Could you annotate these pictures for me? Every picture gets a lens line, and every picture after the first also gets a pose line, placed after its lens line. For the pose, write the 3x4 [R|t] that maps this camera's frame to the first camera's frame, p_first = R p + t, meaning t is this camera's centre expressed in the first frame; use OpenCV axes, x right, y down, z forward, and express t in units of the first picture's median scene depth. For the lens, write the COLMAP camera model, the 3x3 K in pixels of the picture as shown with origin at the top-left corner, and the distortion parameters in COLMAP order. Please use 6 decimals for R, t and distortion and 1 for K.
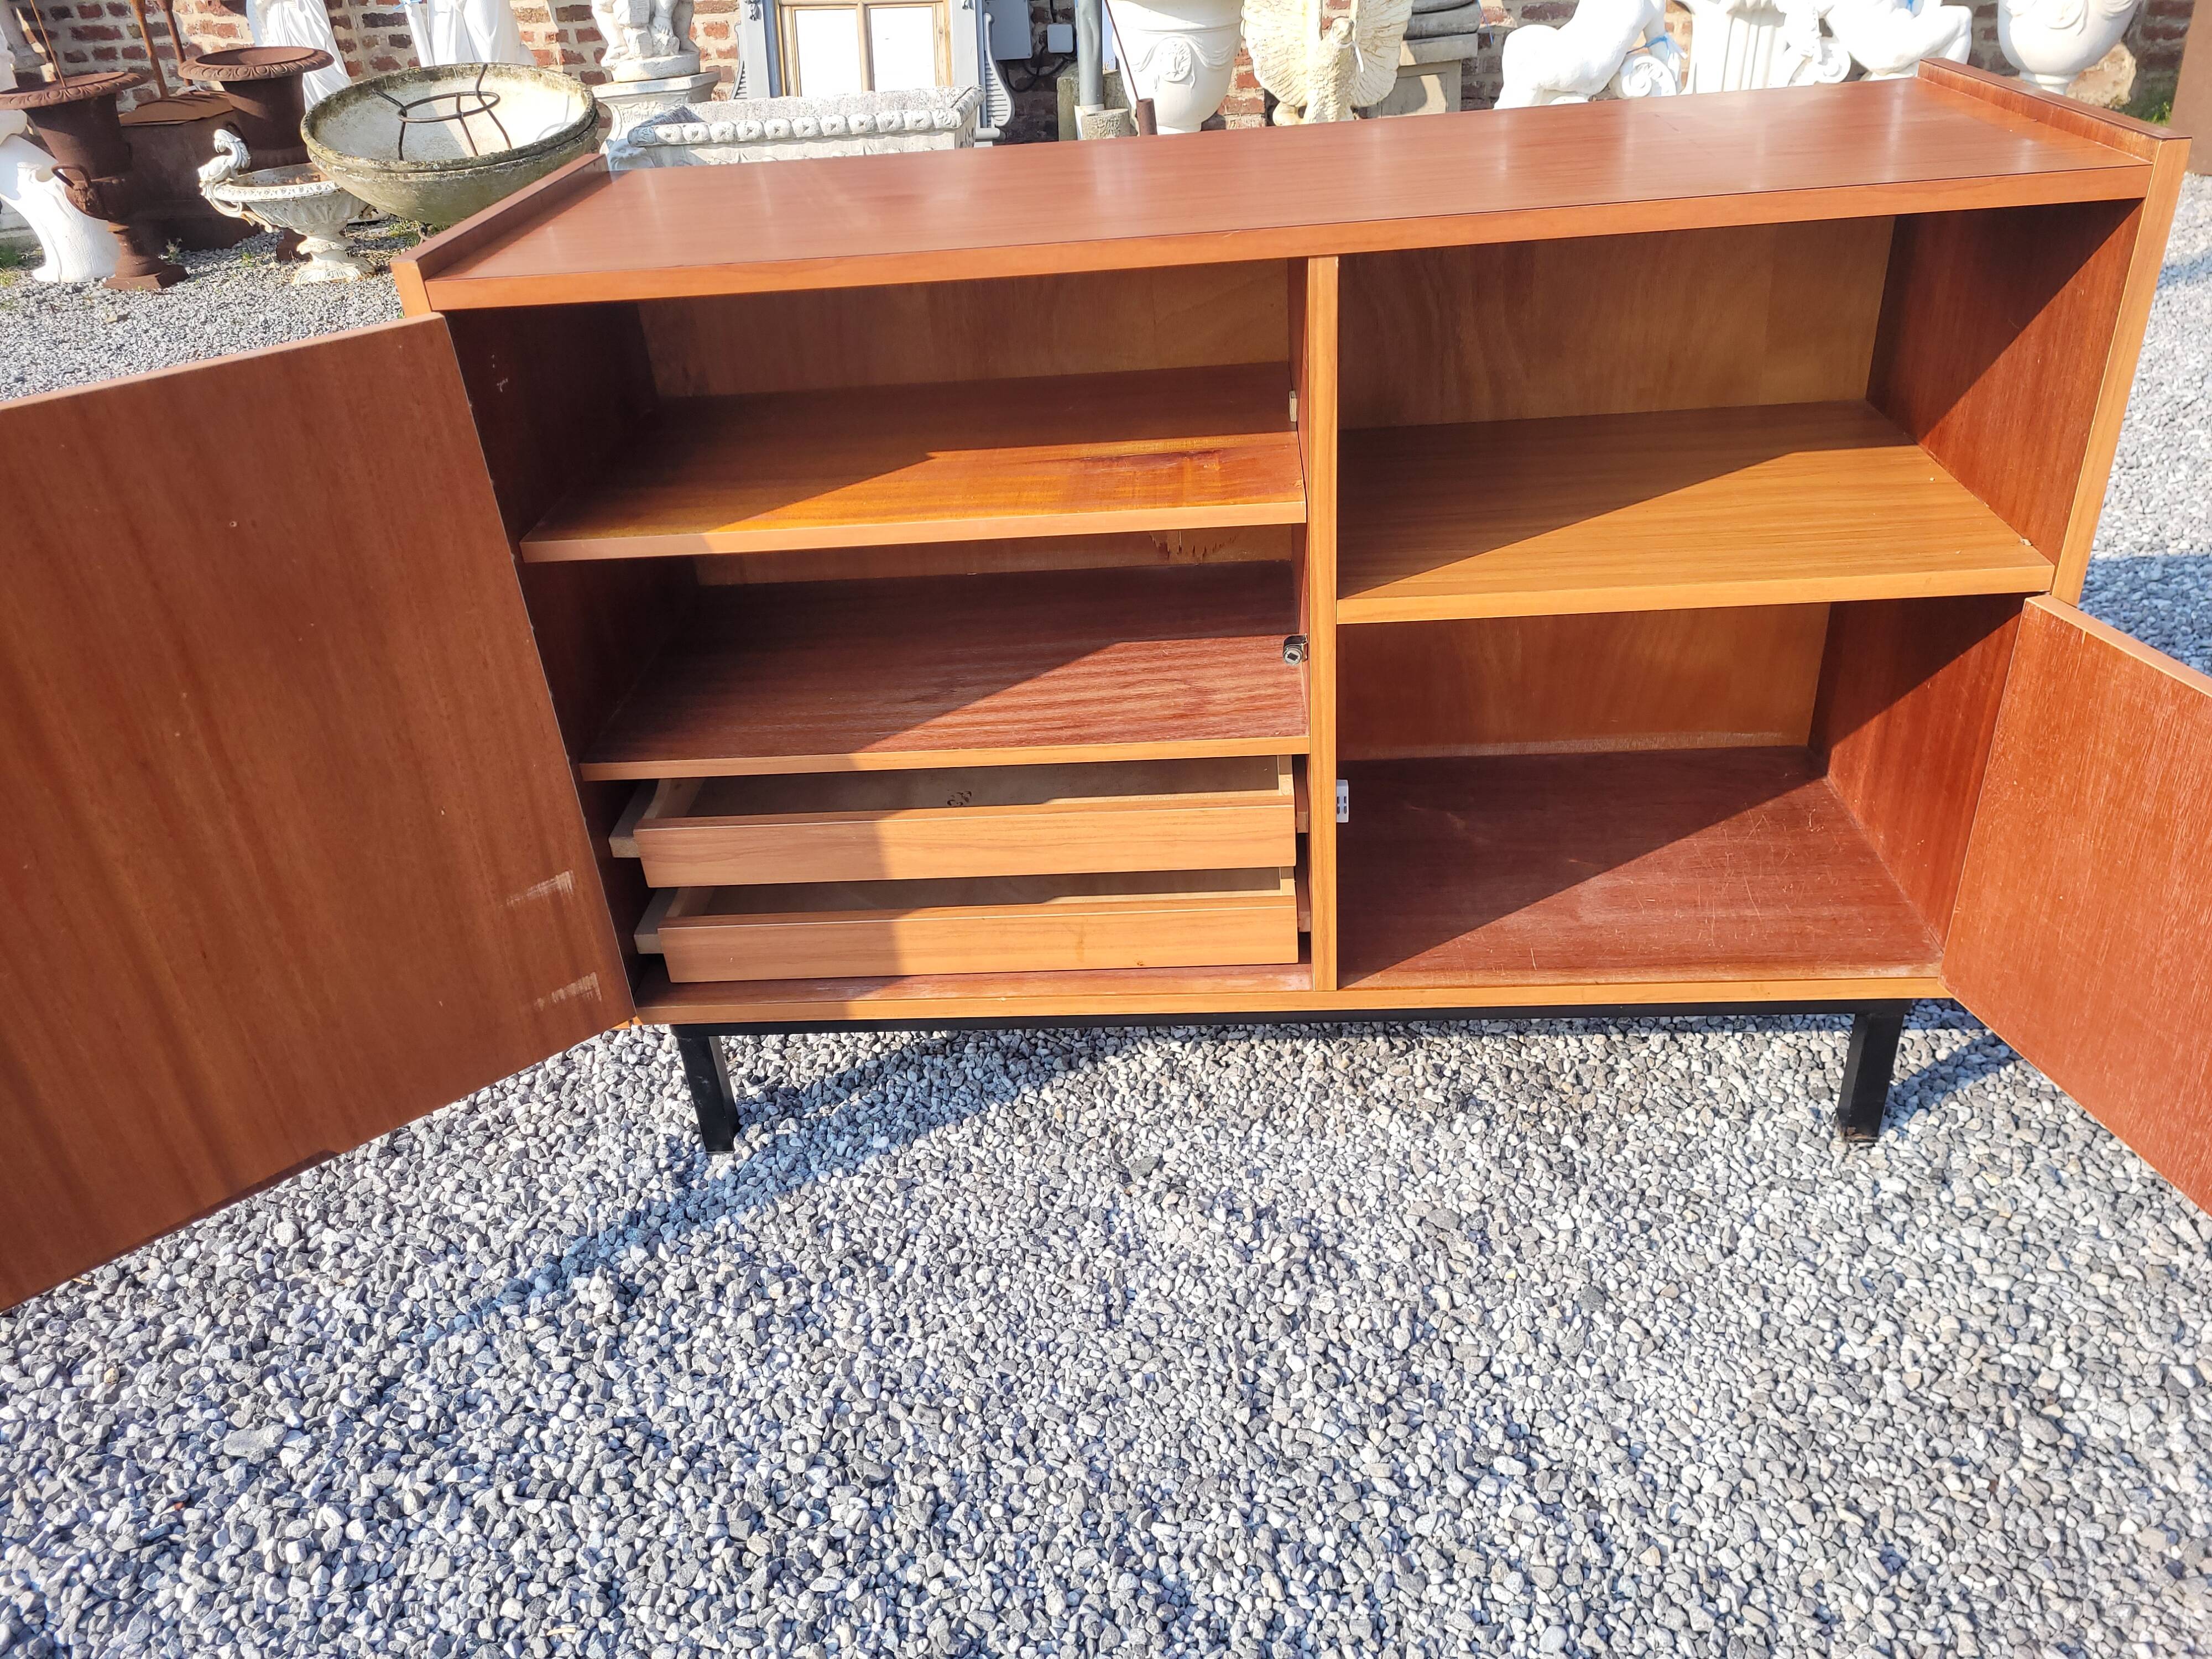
lens RADIAL K [[1658.8, 0, 1102.6], [0, 1658.8, 810.6], [0, 0, 1]] dist [0.065686, -0.058178]
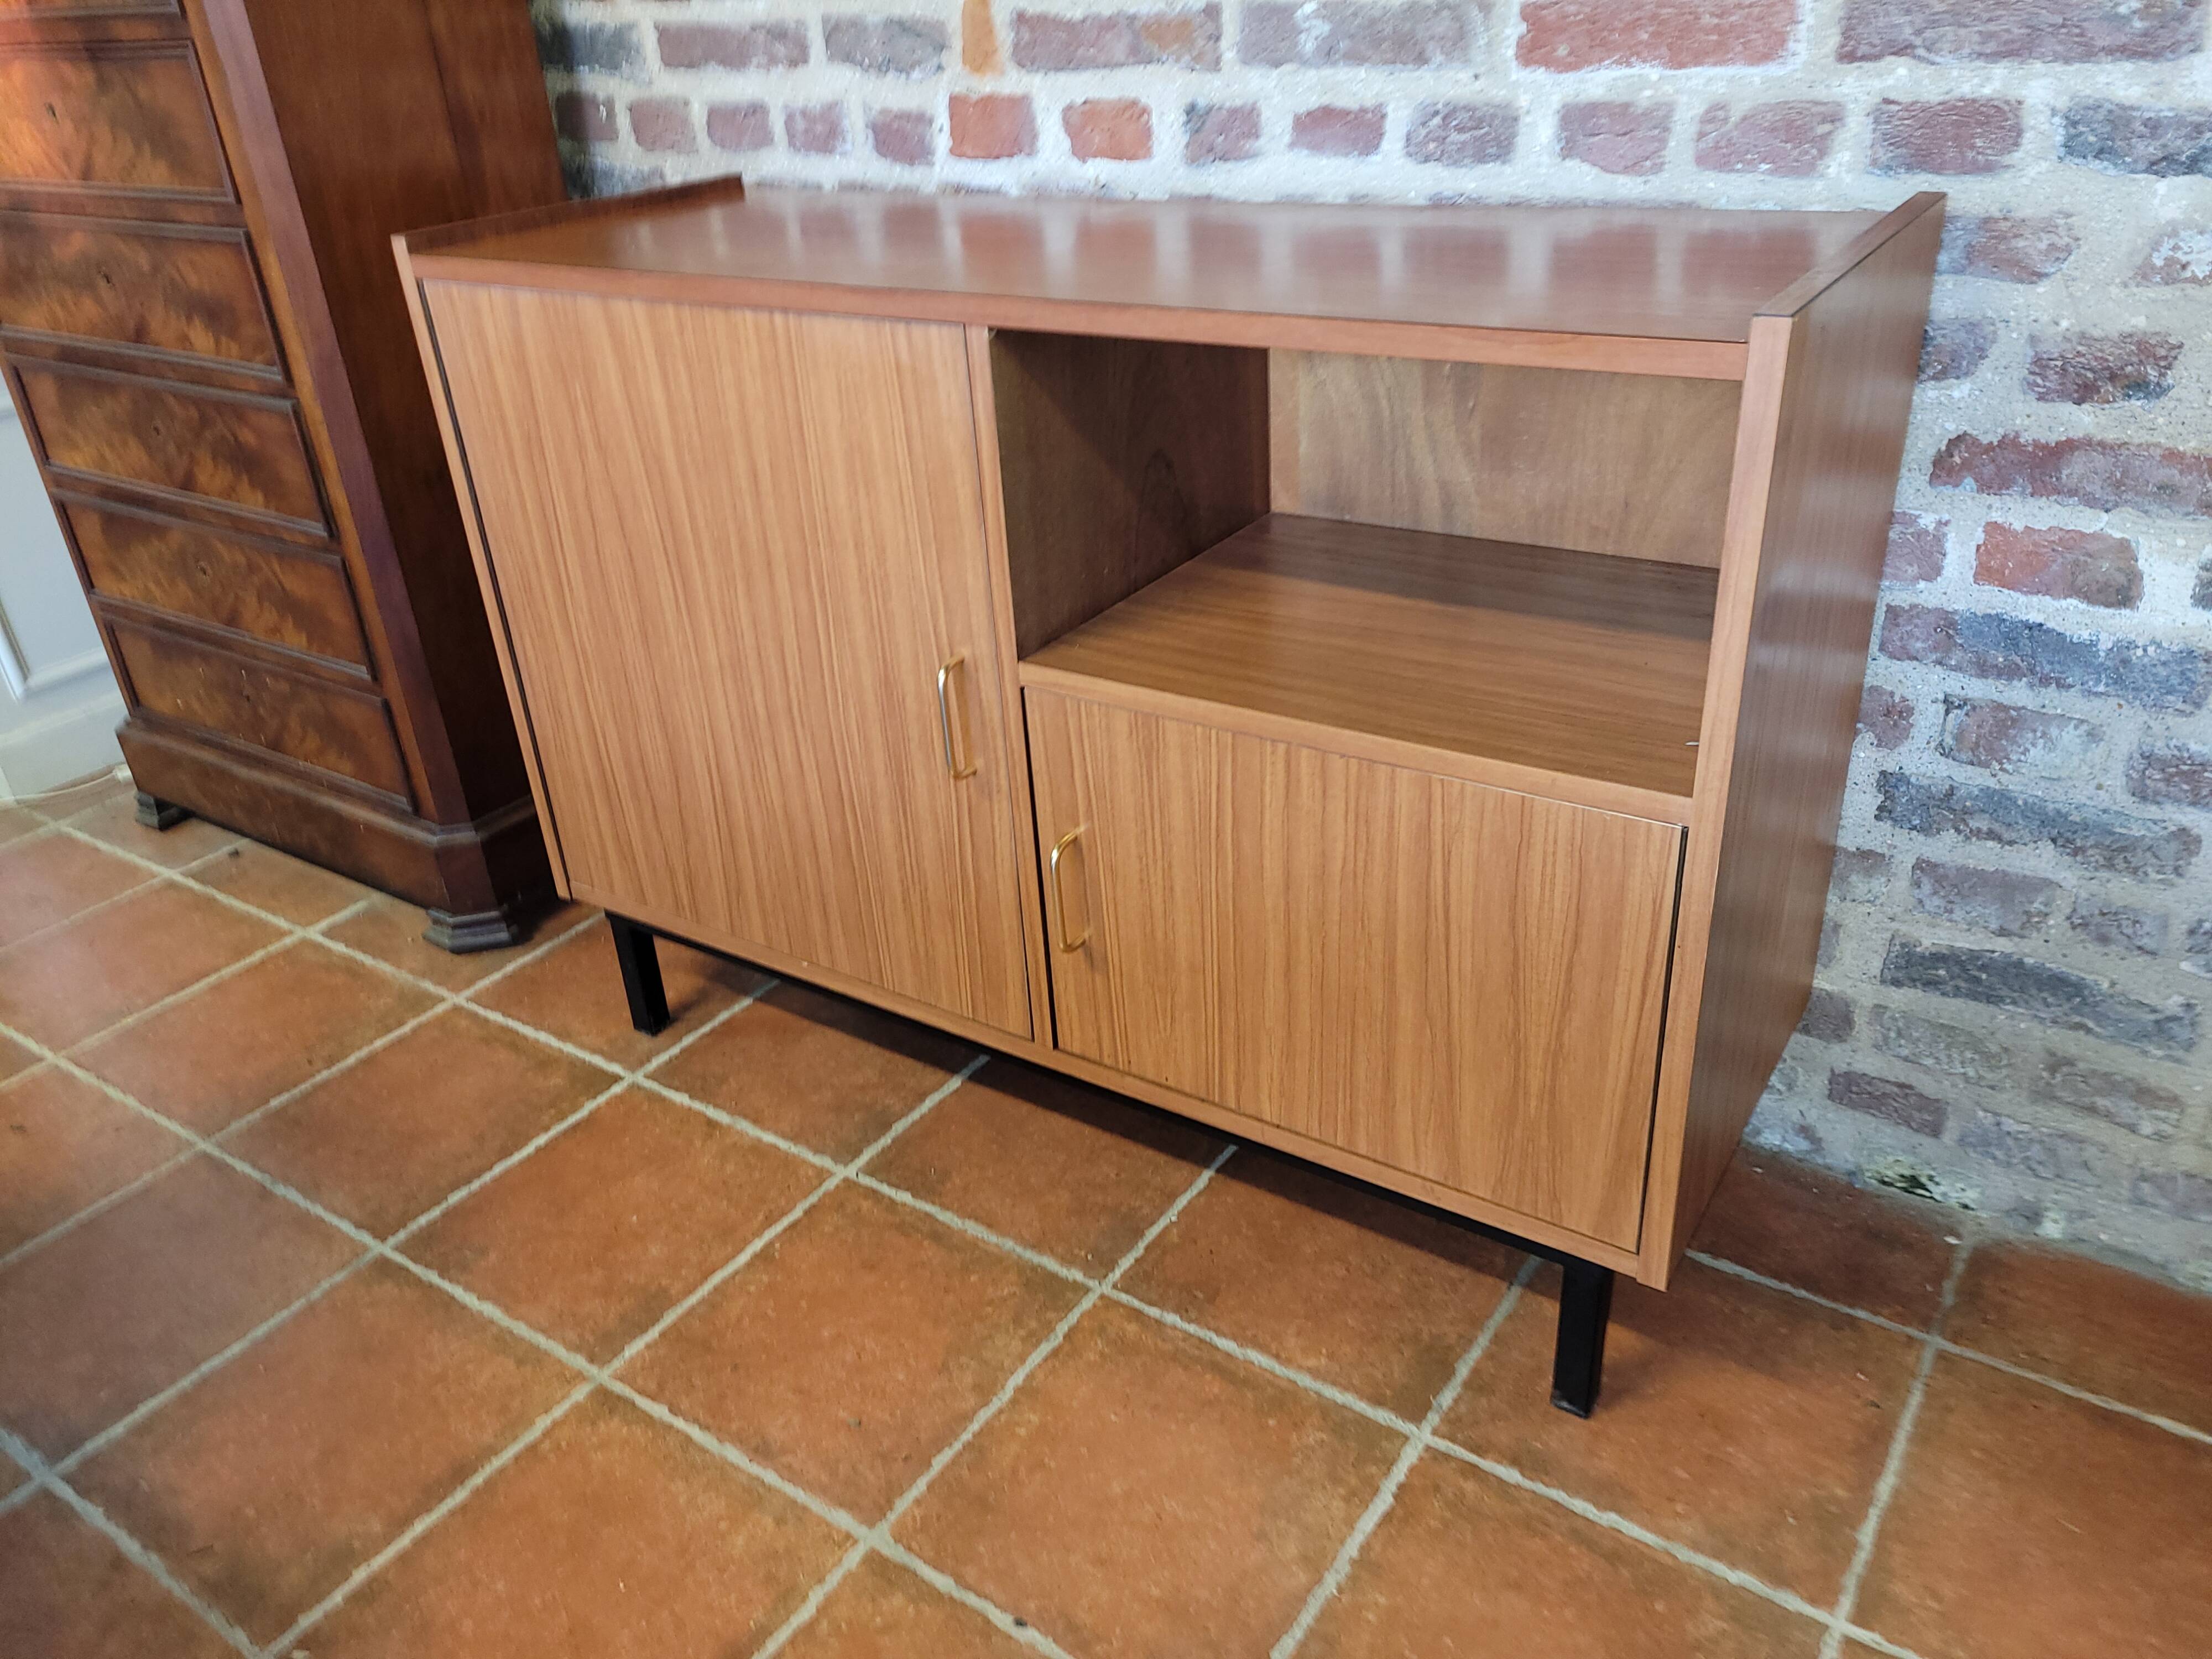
lens RADIAL K [[1658.8, 0, 1094.1], [0, 1658.8, 816.2], [0, 0, 1]] dist [0.065686, -0.058178]
pose [[0.861688, 0.253328, -0.439681, 0.590693], [-0.257902, 0.964852, 0.050475, -0.088699], [0.437014, 0.069901, 0.896735, 0.103212]]
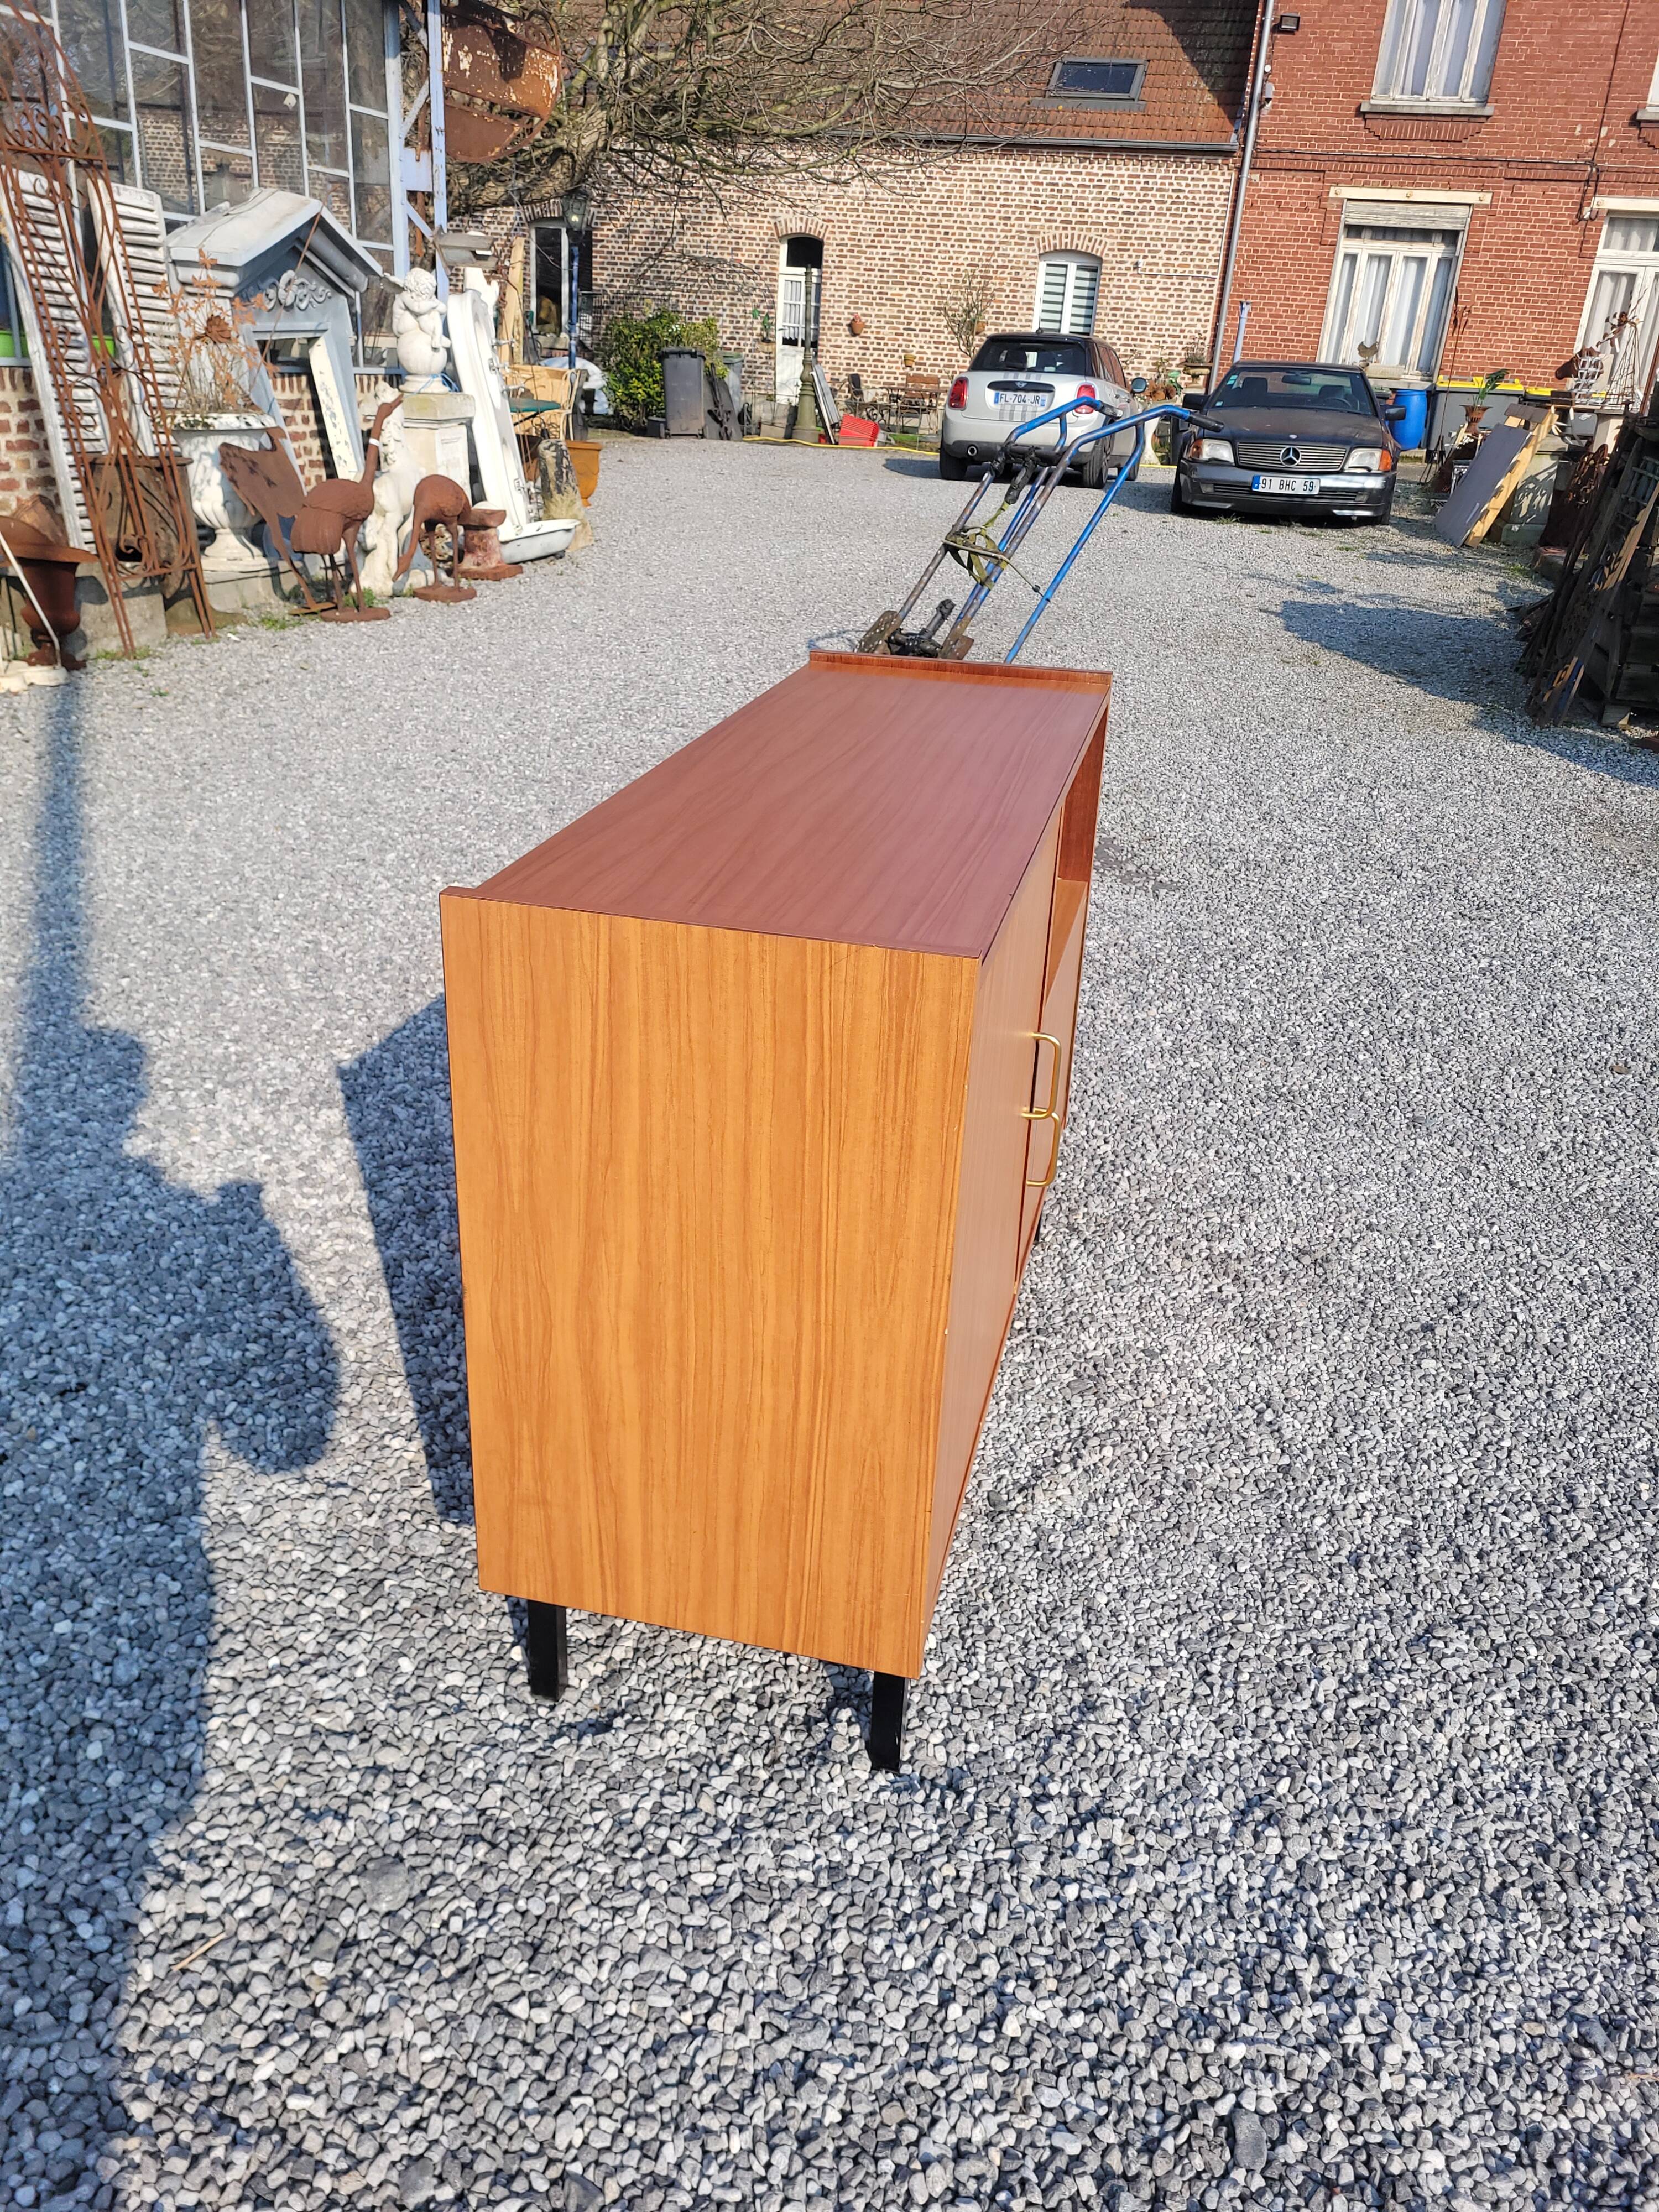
lens RADIAL K [[1658.8, 0, 825.9], [0, 1658.8, 1103.4], [0, 0, 1]] dist [0.065686, -0.058178]
pose [[0.164163, -0.341490, 0.925438, -1.194002], [0.451743, 0.860032, 0.237220, -0.455556], [-0.876914, 0.379117, 0.295451, 0.687718]]
